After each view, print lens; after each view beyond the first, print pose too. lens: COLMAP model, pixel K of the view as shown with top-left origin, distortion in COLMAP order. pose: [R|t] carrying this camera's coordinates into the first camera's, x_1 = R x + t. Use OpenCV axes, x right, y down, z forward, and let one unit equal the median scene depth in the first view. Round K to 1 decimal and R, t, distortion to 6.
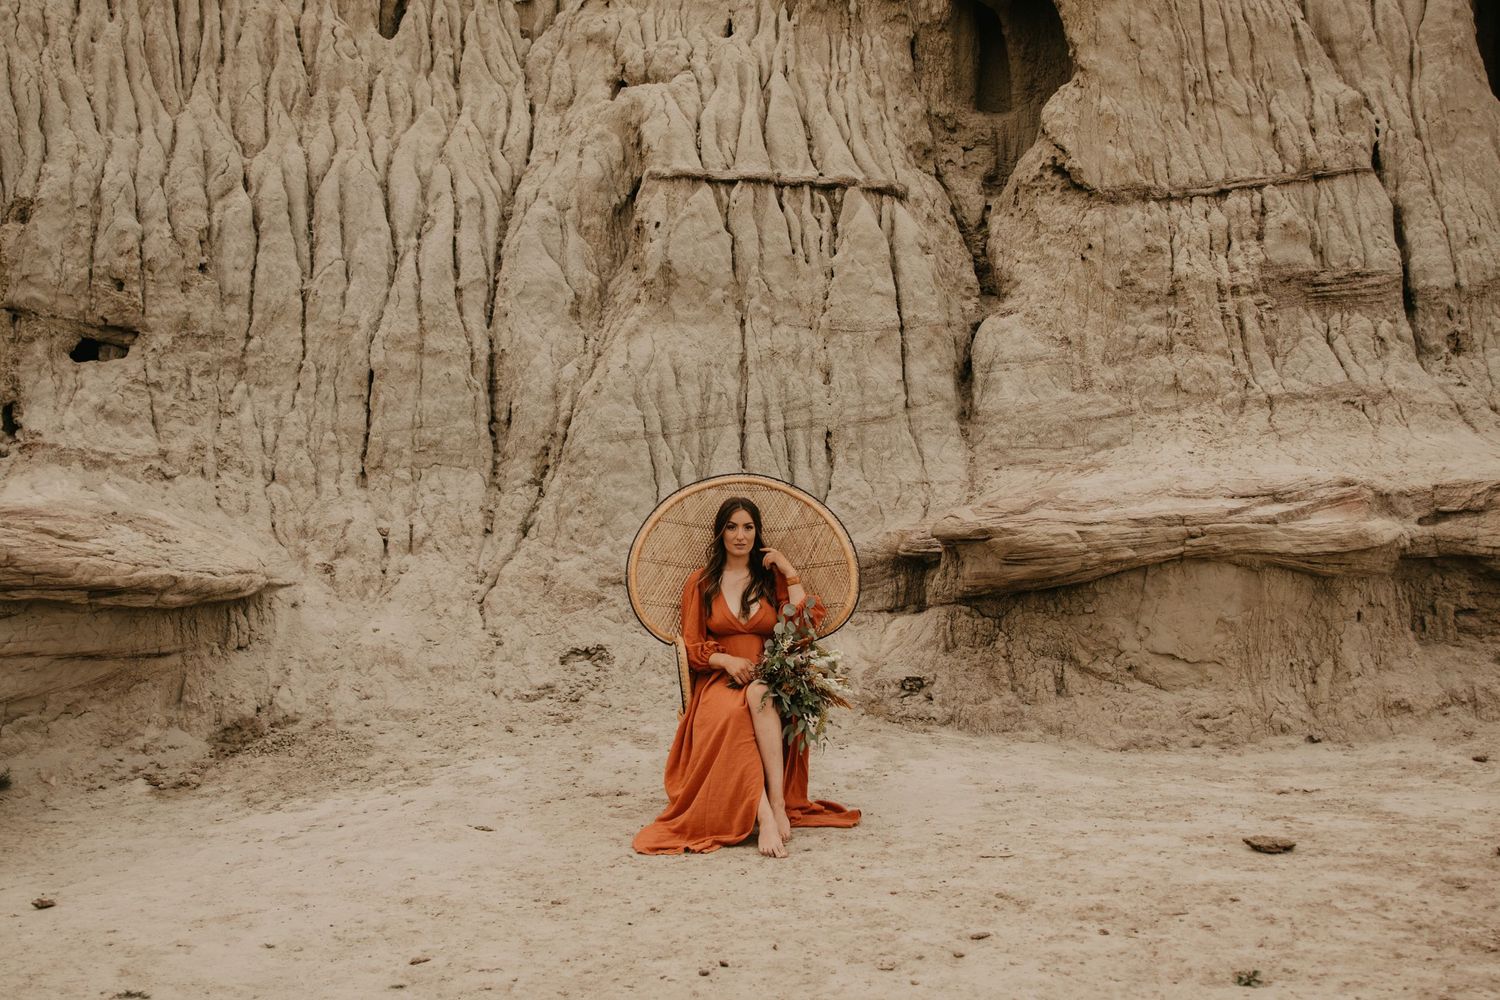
lens RADIAL K [[1676.2, 0, 736.5], [0, 1676.2, 389.5], [0, 0, 1]] dist [-0.152452, 0.148481]
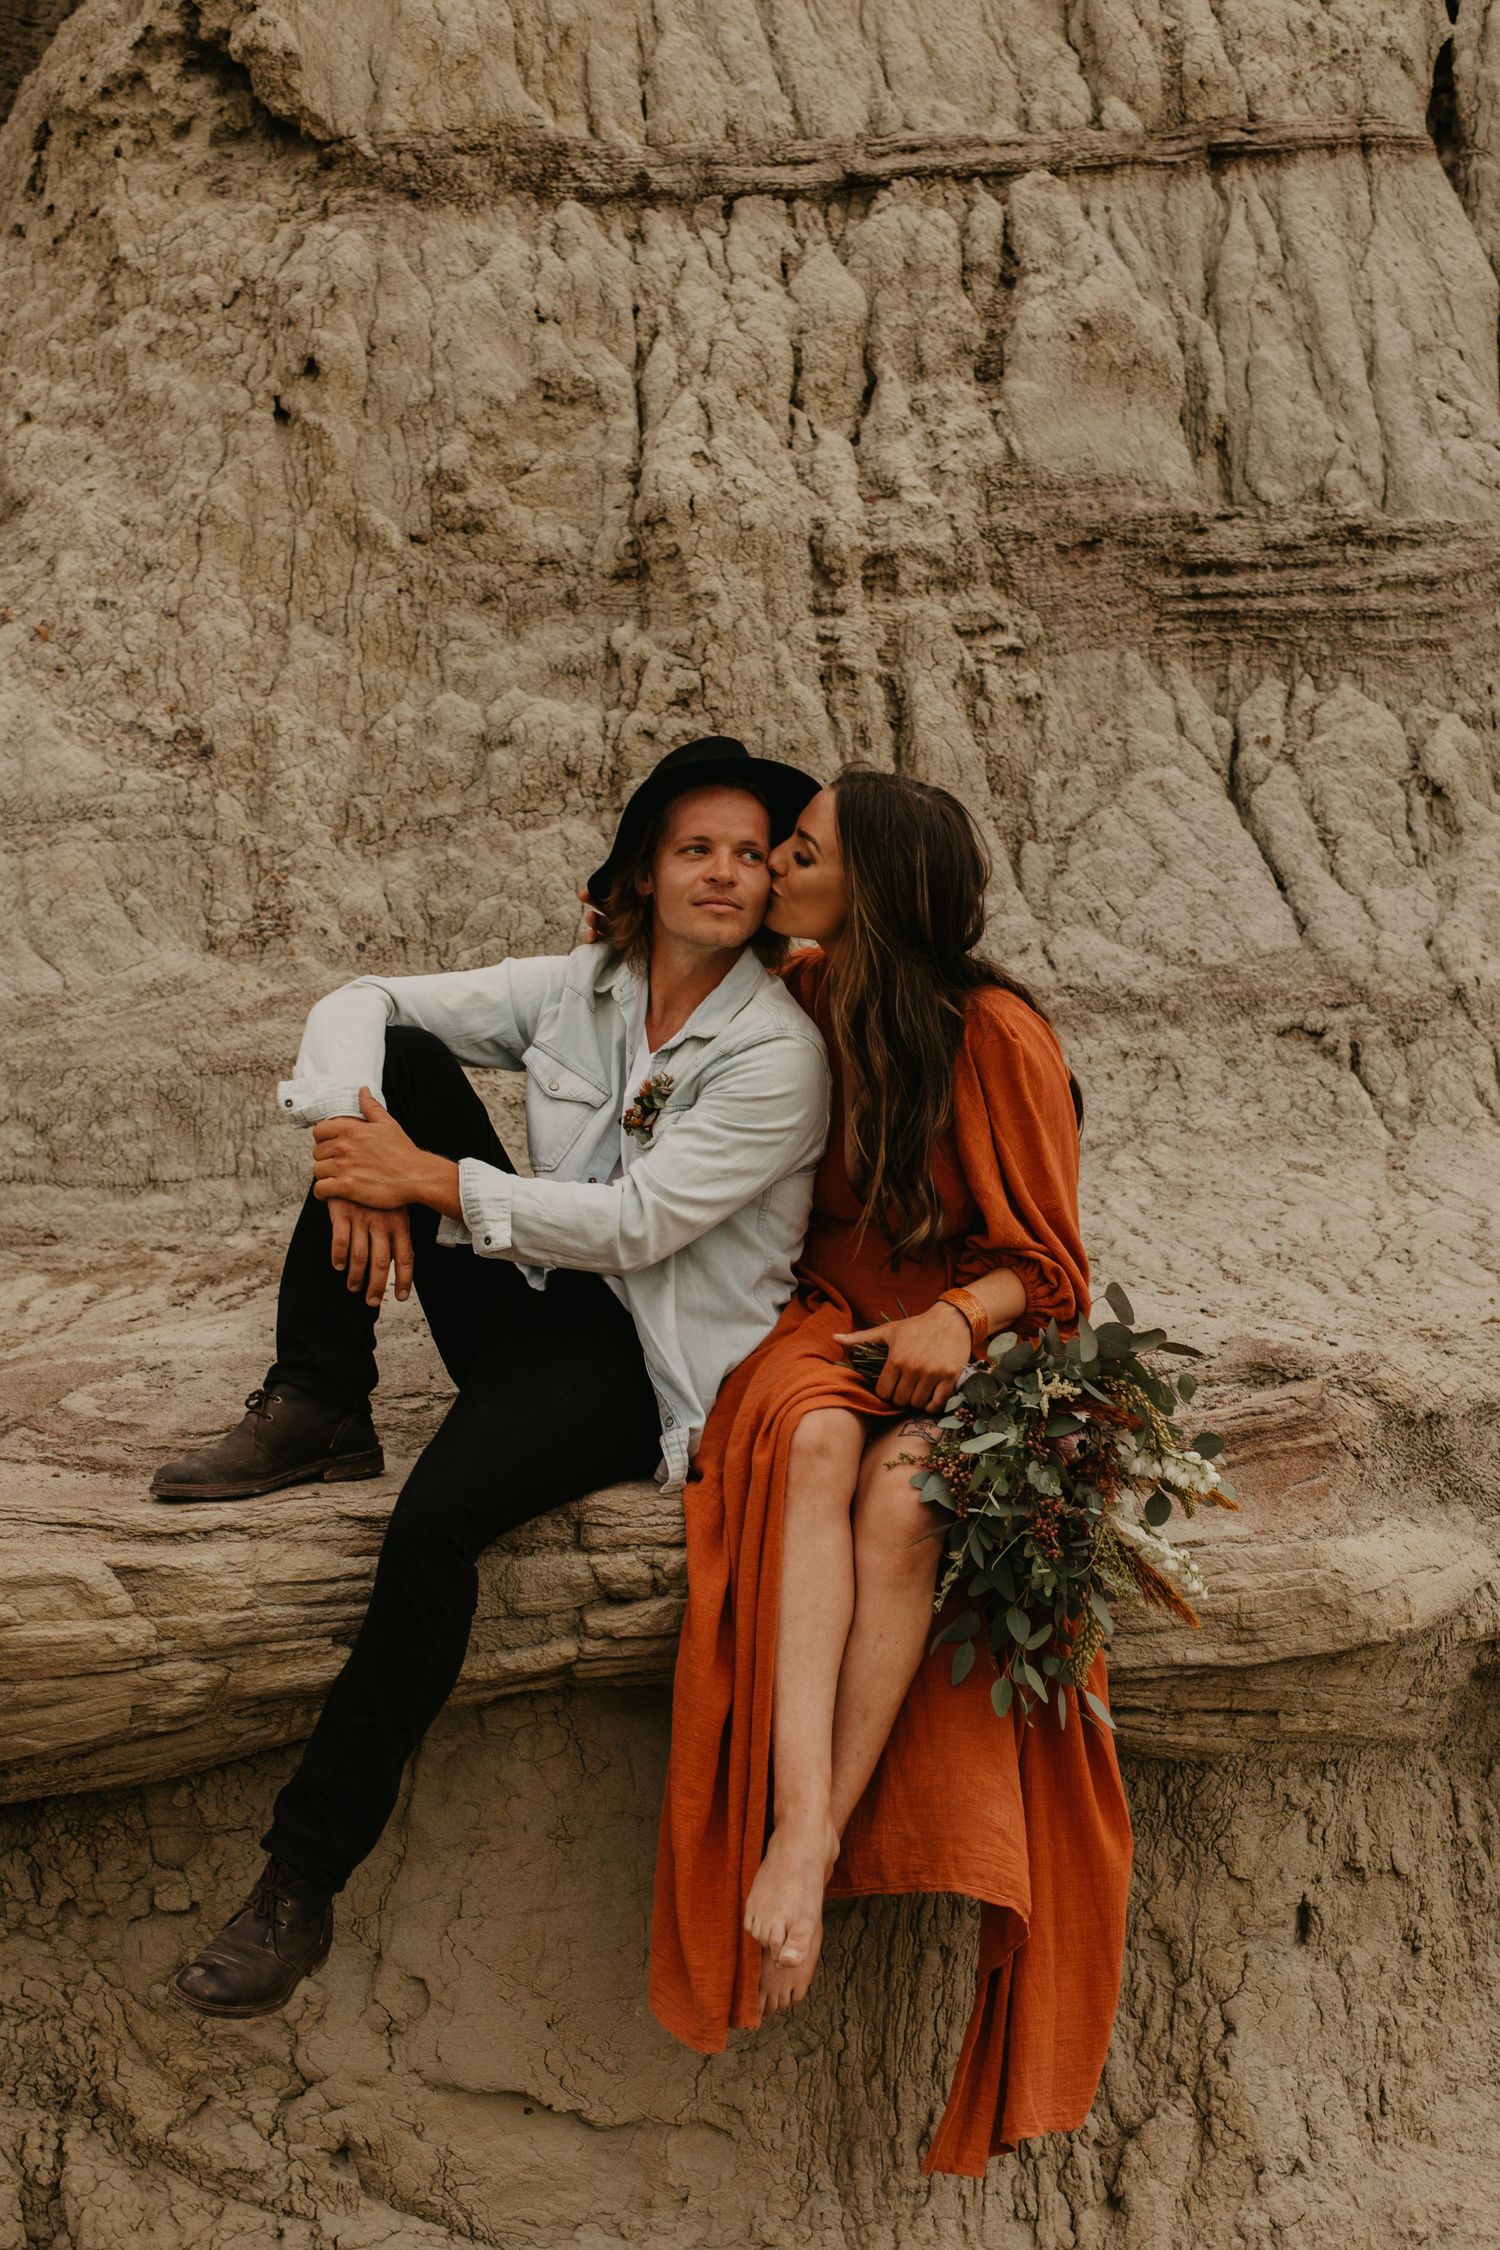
lens RADIAL K [[5394.0, 0, 820.2], [0, 5394.0, 1125.6], [0, 0, 1]] dist [-0.072675, -1.155011]
pose [[0.965777, 0.025144, 0.258150, 0.086886], [-0.034437, 0.998909, 0.031538, -0.001395], [-0.257076, -0.039349, 0.965590, 0.217527]]
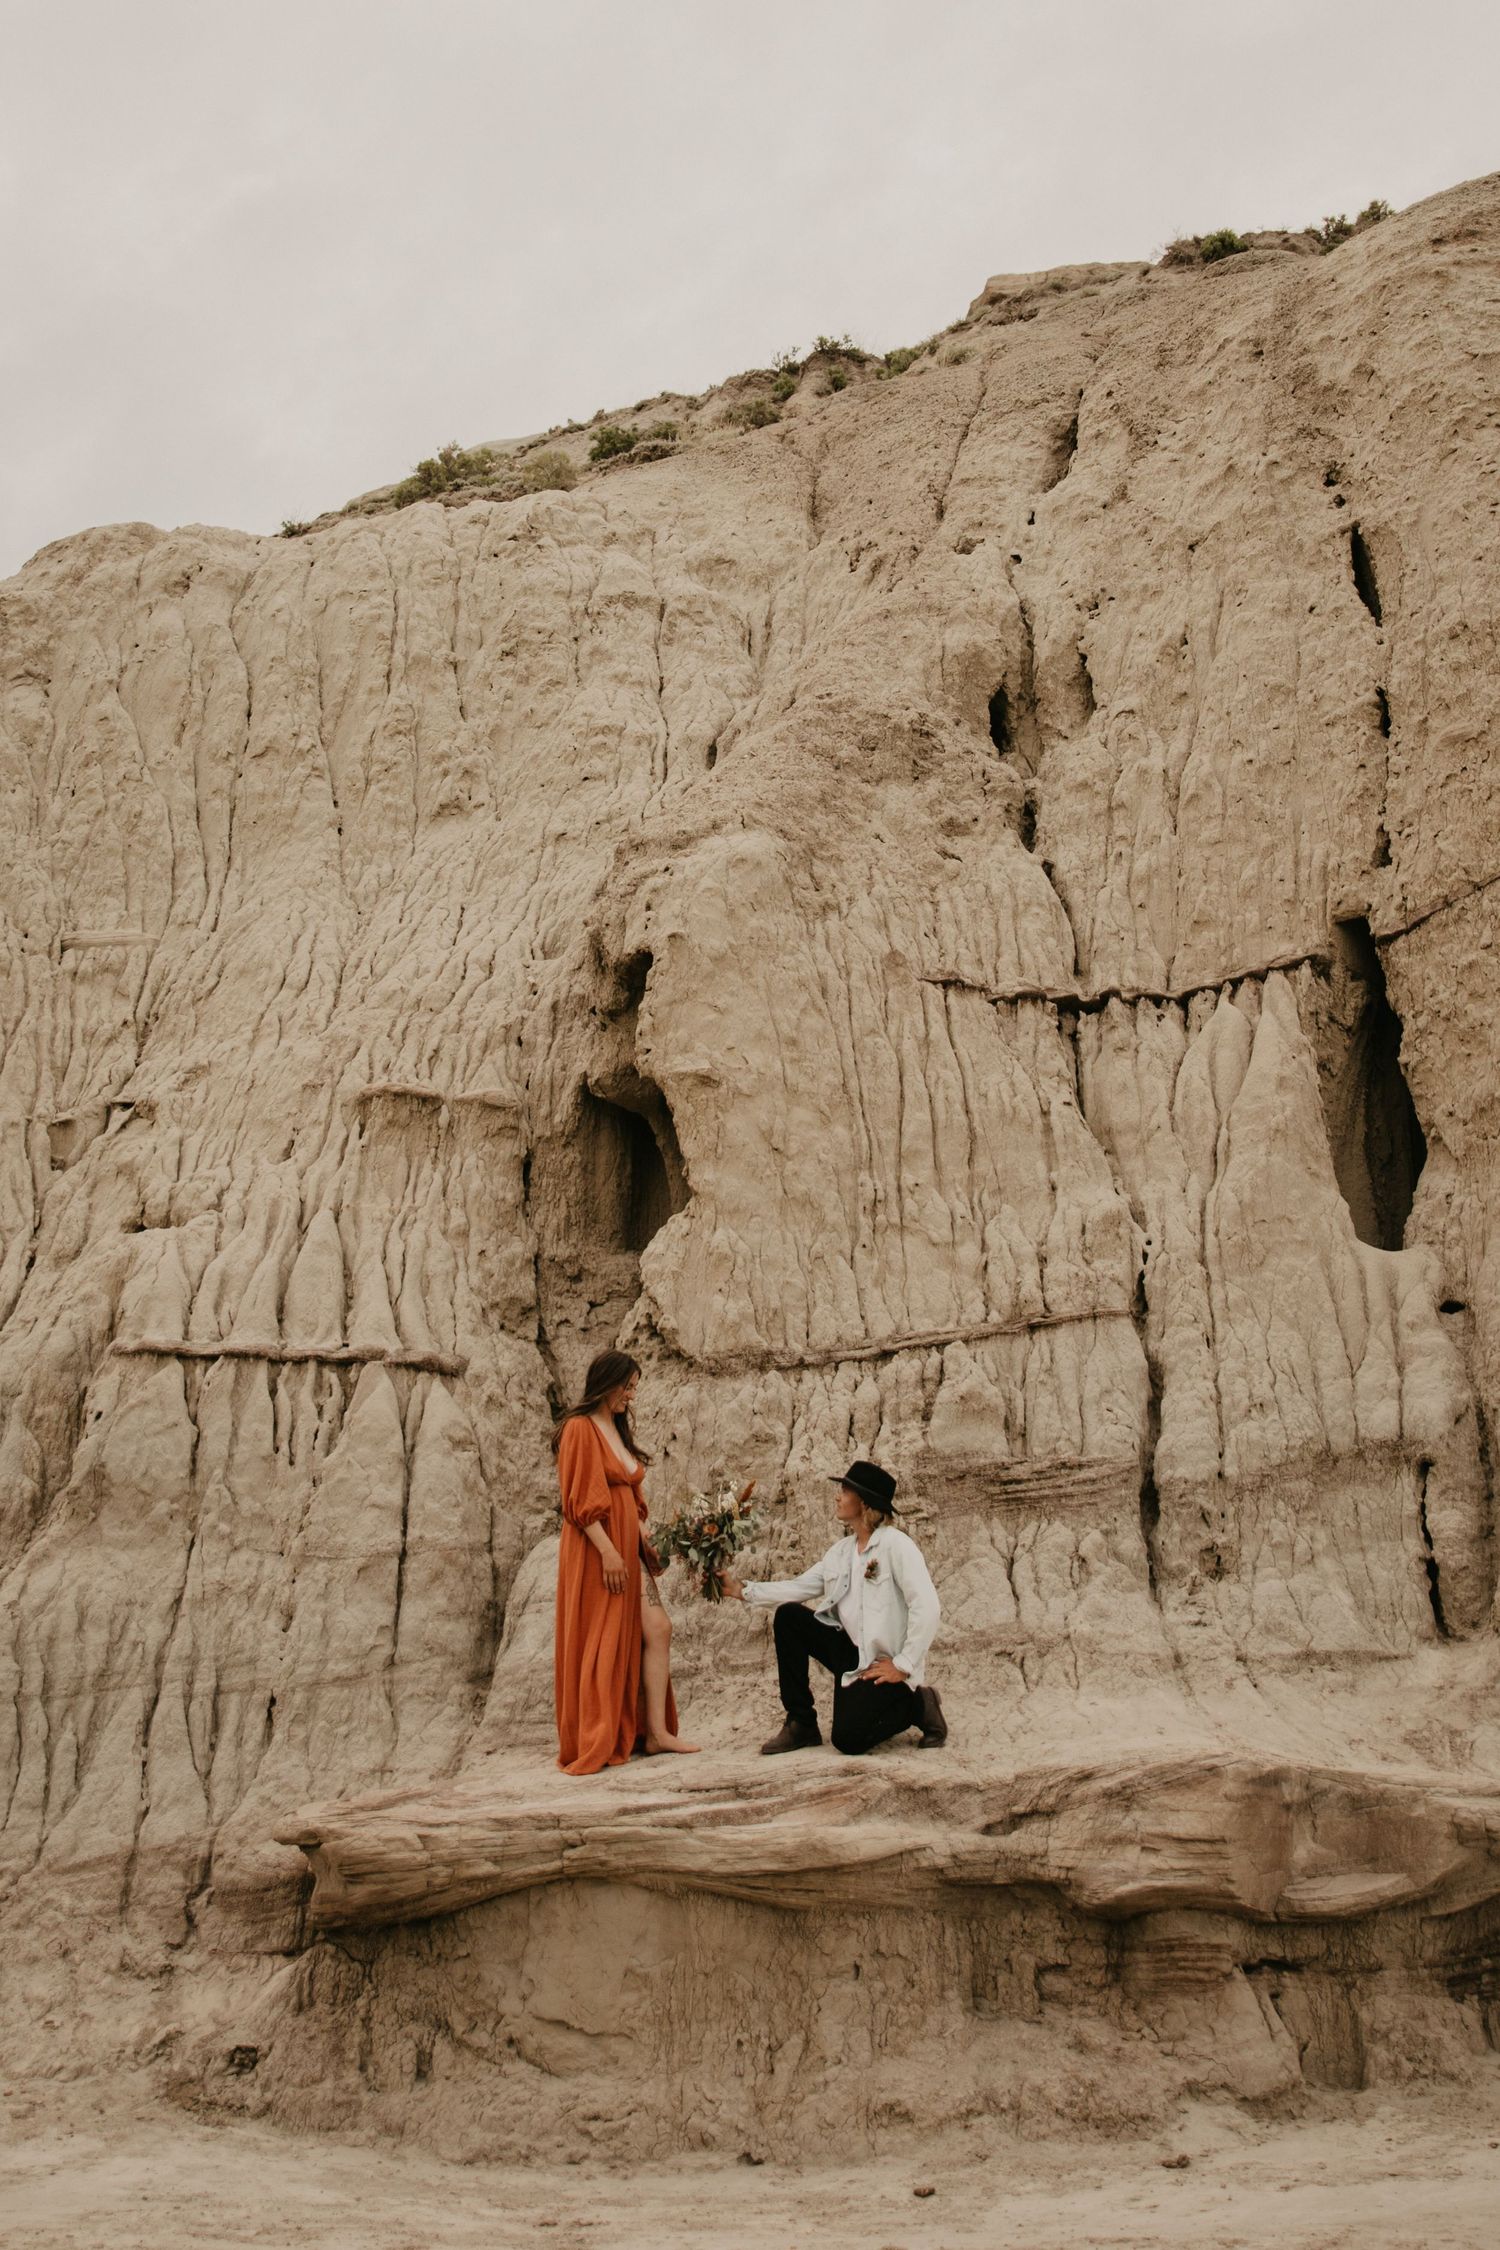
lens RADIAL K [[2487.1, 0, 667.6], [0, 2487.1, 794.1], [0, 0, 1]] dist [-0.142546, 0.113798]
pose [[0.987763, -0.056347, -0.145431, 0.402923], [0.004691, 0.942771, -0.333409, 0.008699], [0.155895, 0.328647, 0.931498, -0.100326]]
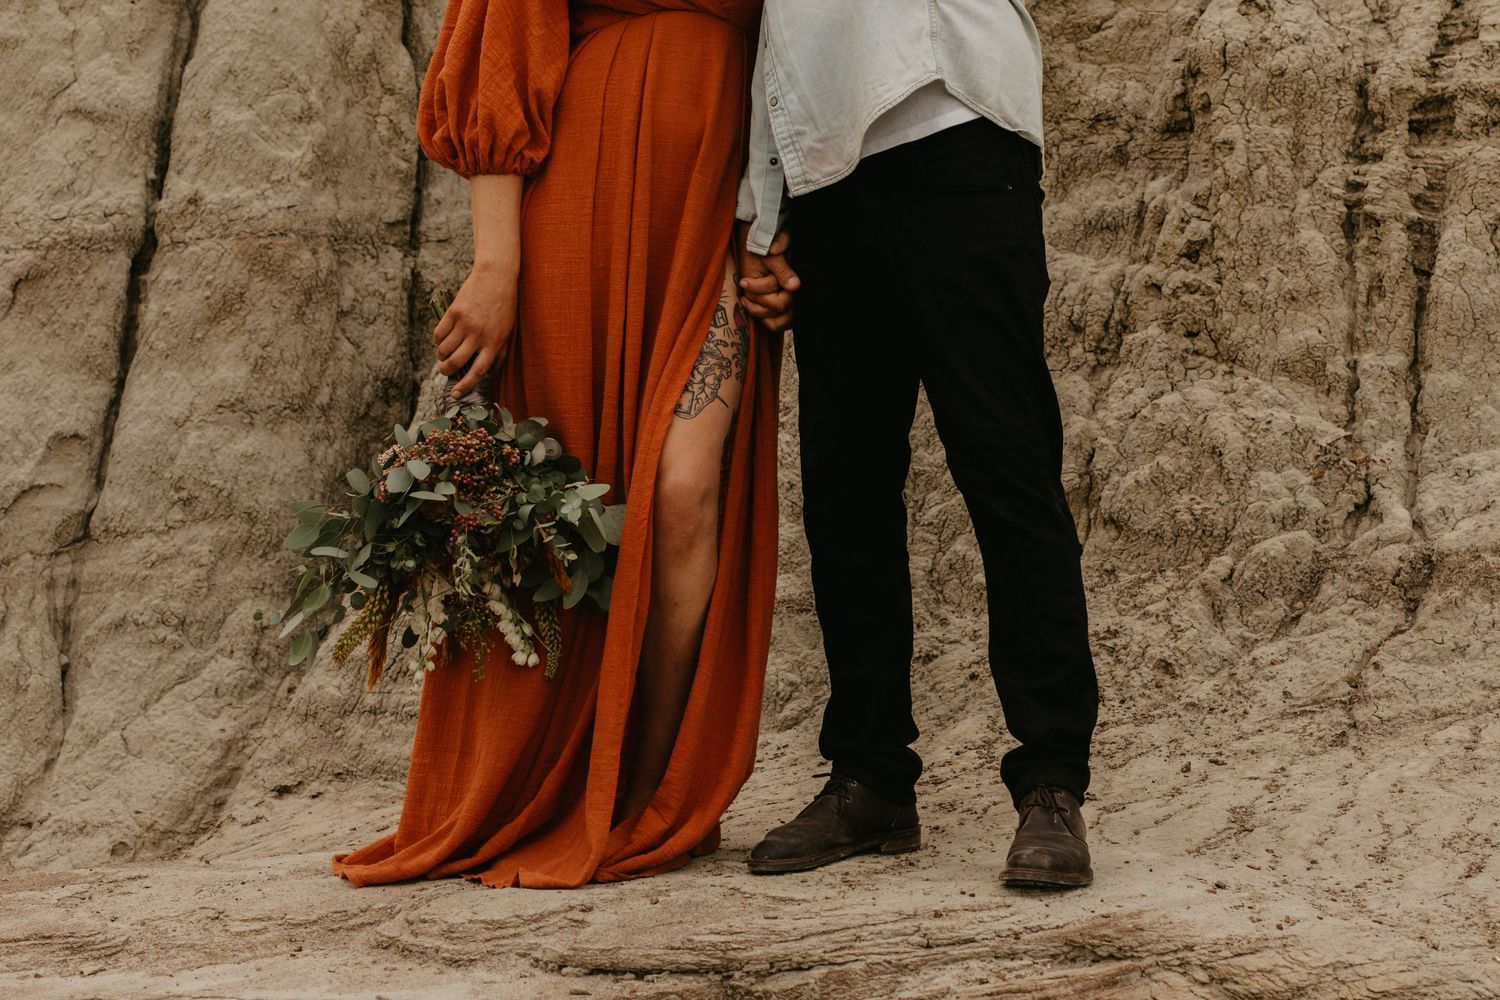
lens RADIAL K [[4672.1, 0, 748.0], [0, 4672.1, 501.9], [0, 0, 1]] dist [-0.062112, -1.639636]
pose [[0.935622, 0.039939, -0.350737, 0.466967], [-0.041975, 0.999117, 0.001799, -0.000863], [0.350499, 0.013039, 0.936472, 0.348516]]
